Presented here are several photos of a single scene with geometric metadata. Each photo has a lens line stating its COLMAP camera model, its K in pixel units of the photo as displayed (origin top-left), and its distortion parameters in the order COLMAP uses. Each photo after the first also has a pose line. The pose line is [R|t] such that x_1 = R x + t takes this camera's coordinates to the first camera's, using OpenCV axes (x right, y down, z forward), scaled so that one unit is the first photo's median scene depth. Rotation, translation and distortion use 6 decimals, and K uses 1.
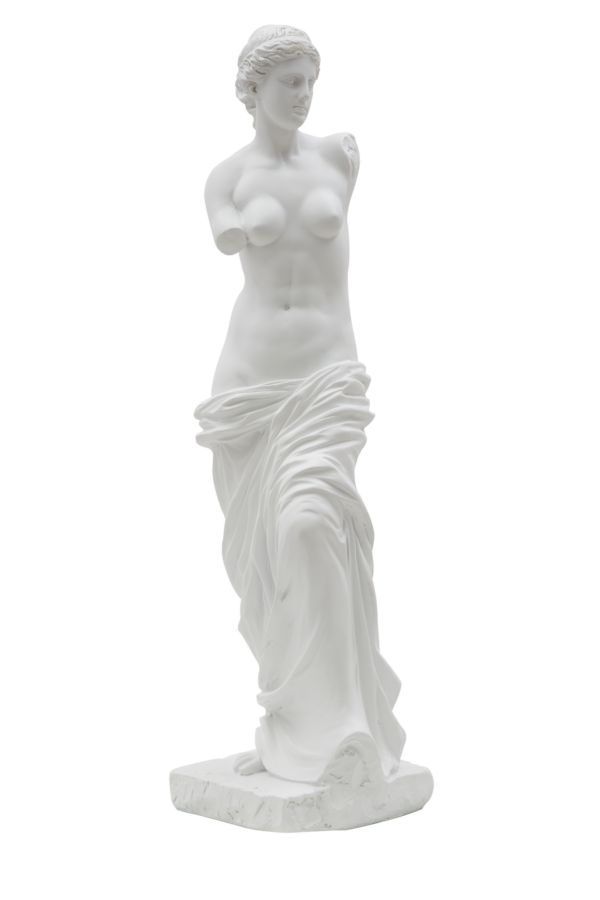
lens RADIAL K [[2164.2, 0, 300.0], [0, 2164.2, 450.0], [0, 0, 1]] dist [0.254324, 0.320880]
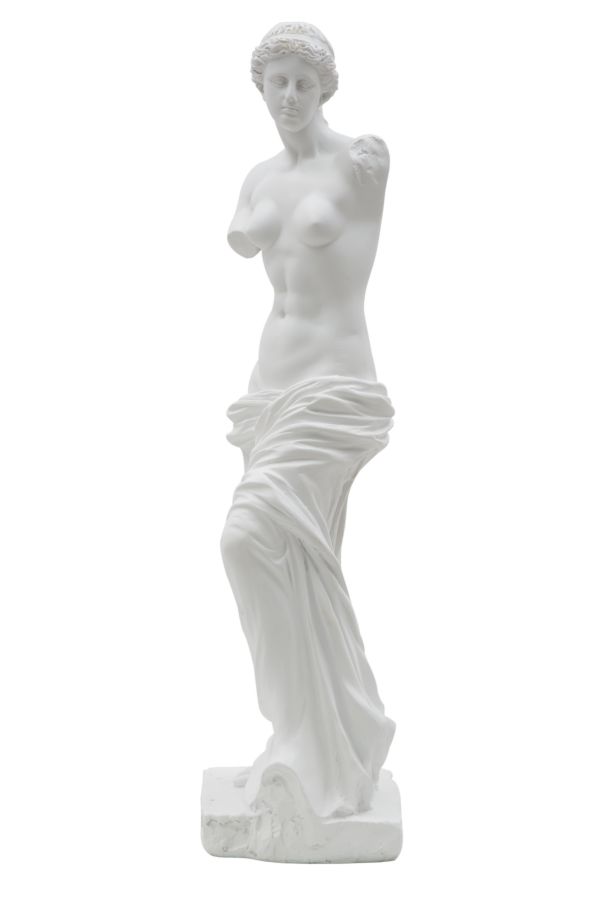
lens RADIAL K [[2164.2, 0, 300.0], [0, 2164.2, 450.0], [0, 0, 1]] dist [0.254324, 0.320880]
pose [[0.753080, 0.110432, -0.648595, 0.635795], [-0.095063, 0.993732, 0.058819, -0.063985], [0.651025, 0.017362, 0.758858, 0.274737]]
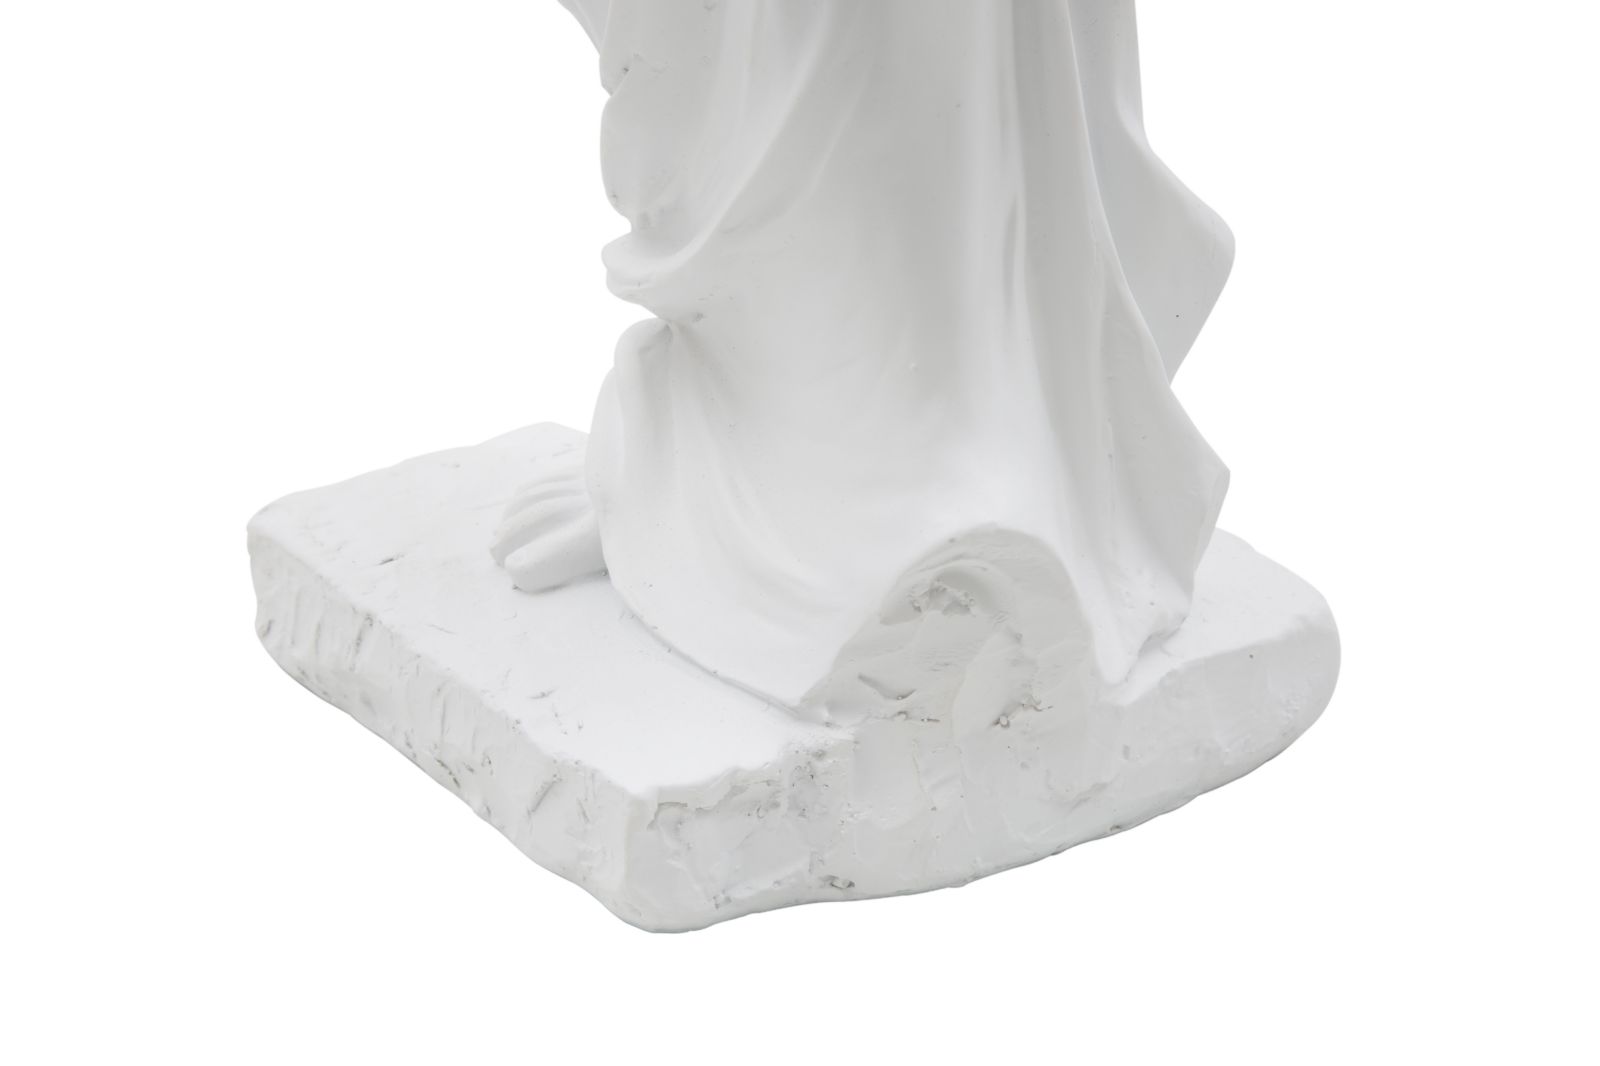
lens RADIAL K [[3847.5, 0, 800.0], [0, 3847.5, 533.0], [0, 0, 1]] dist [0.254324, 0.320880]
pose [[0.990824, 0.077741, -0.110560, 0.050553], [-0.031337, 0.927867, 0.371592, -0.012674], [0.131473, -0.364717, 0.921790, 0.637274]]
